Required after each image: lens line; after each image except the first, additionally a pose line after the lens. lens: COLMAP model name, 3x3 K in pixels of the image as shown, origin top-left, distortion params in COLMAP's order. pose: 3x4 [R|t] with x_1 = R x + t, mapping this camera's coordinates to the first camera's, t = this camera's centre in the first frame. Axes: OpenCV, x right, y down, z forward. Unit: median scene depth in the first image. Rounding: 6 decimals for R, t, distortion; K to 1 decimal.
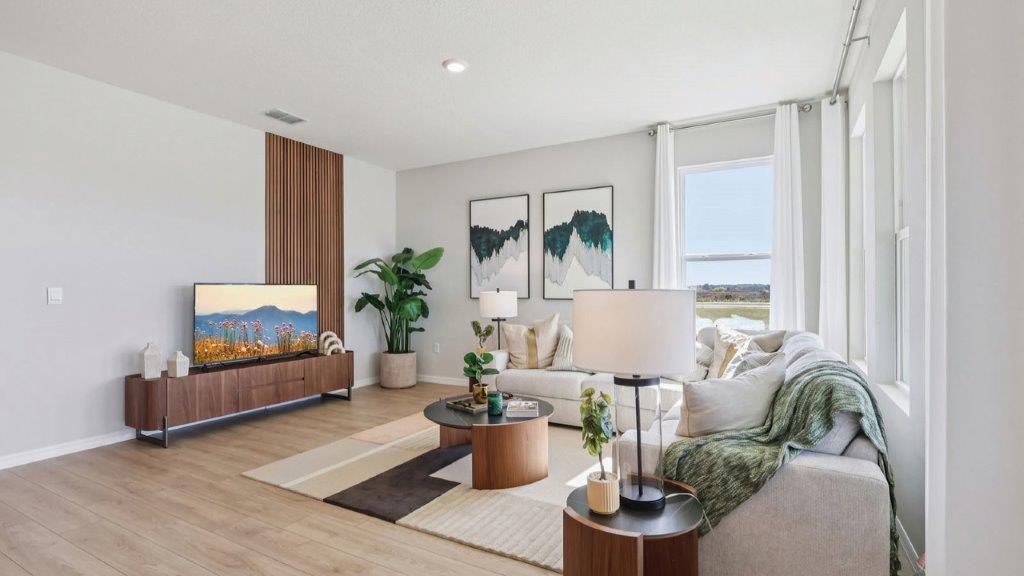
lens RADIAL K [[481.3, 0, 512.4], [0, 481.3, 288.1], [0, 0, 1]] dist [-0.003303, 0.001349]
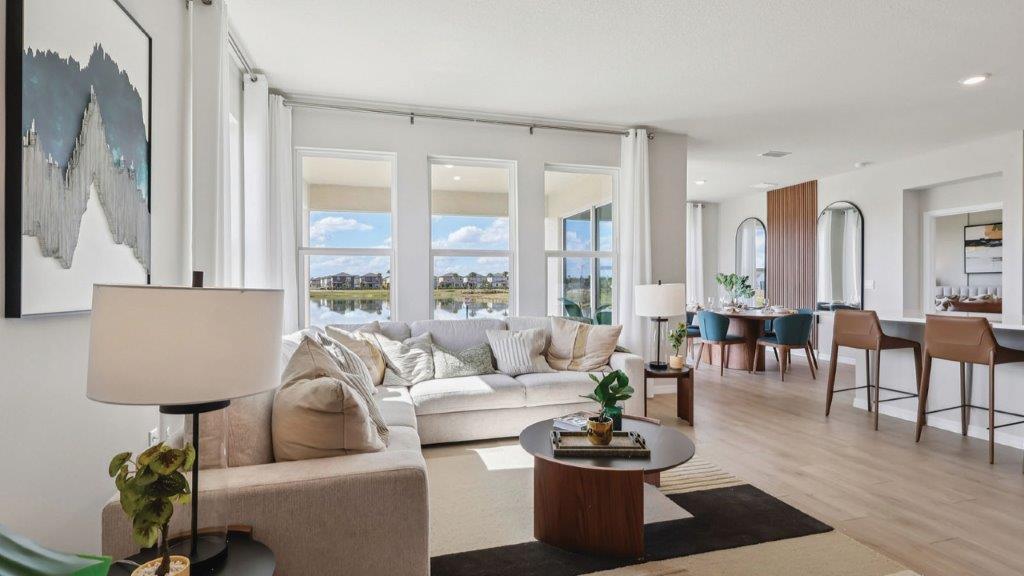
lens RADIAL K [[481.3, 0, 507.6], [0, 481.3, 286.7], [0, 0, 1]] dist [-0.003303, 0.001349]
pose [[-0.707940, 0.006231, 0.706245, -0.309277], [0.002401, 0.999977, -0.006415, 0.009222], [-0.706269, -0.002846, -0.707938, 1.064964]]
